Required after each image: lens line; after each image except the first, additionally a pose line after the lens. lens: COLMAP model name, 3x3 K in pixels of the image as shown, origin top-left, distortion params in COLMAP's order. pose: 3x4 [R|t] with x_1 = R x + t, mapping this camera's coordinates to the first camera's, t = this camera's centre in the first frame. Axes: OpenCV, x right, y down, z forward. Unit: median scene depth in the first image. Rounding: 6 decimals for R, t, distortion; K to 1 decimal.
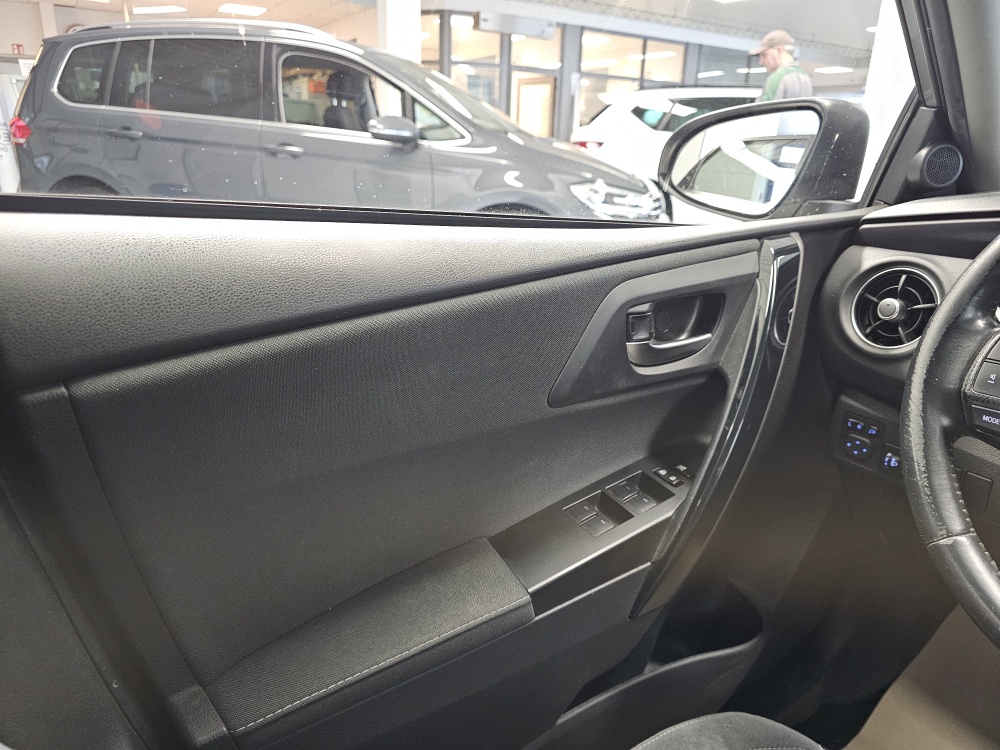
lens RADIAL K [[675.7, 0, 501.3], [0, 675.7, 371.3], [0, 0, 1]] dist [0.050485, -0.061319]
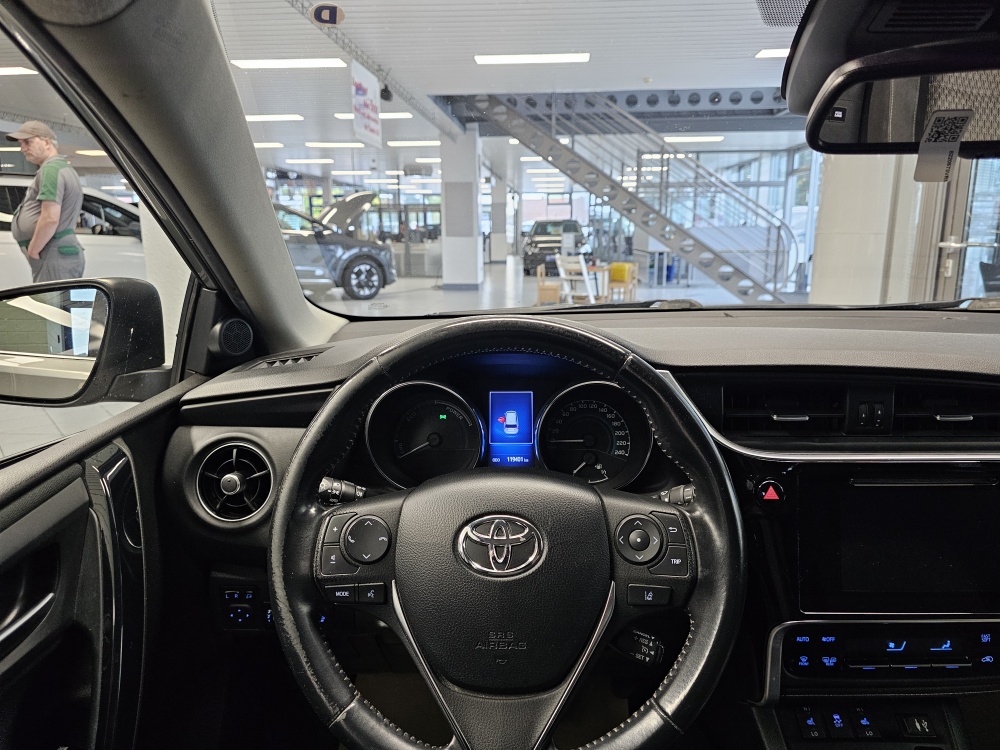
lens RADIAL K [[675.7, 0, 501.3], [0, 675.7, 371.3], [0, 0, 1]] dist [0.050485, -0.061319]
pose [[0.594033, -0.193457, 0.780832, 0.027485], [0.275405, 0.960904, 0.028551, -0.173814], [-0.755828, 0.198085, 0.624088, -0.009395]]
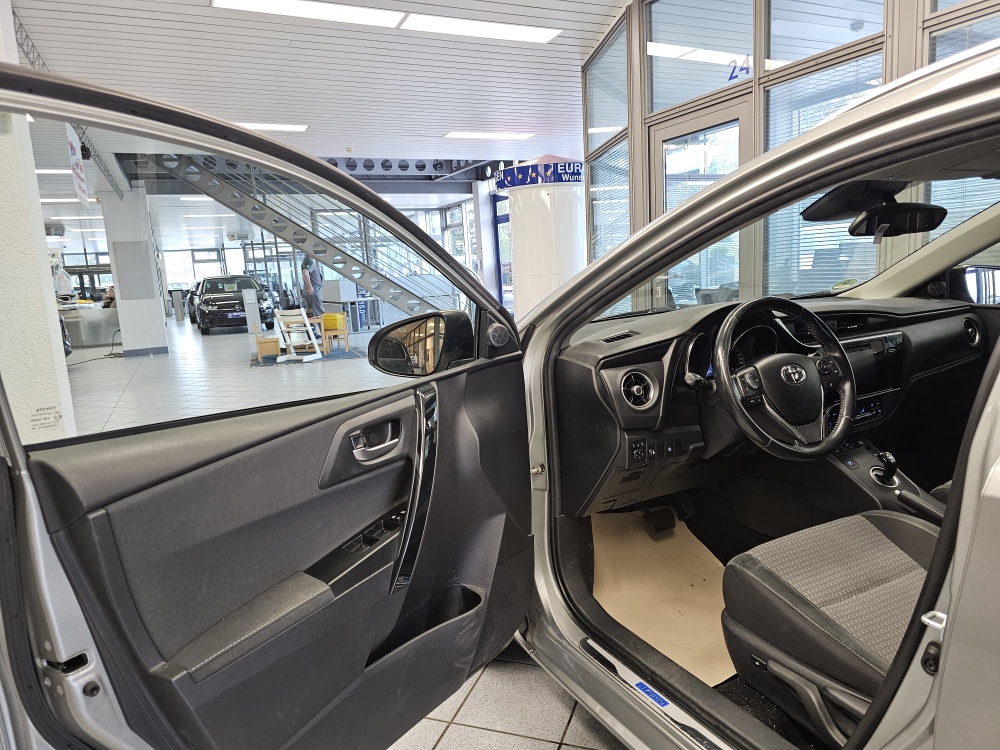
lens RADIAL K [[673.6, 0, 498.0], [0, 673.6, 371.0], [0, 0, 1]] dist [0.080371, -0.102435]
pose [[0.115134, -0.178643, 0.977154, -1.672270], [0.371584, 0.920025, 0.124417, -0.603646], [-0.921233, 0.348771, 0.172307, 1.015598]]
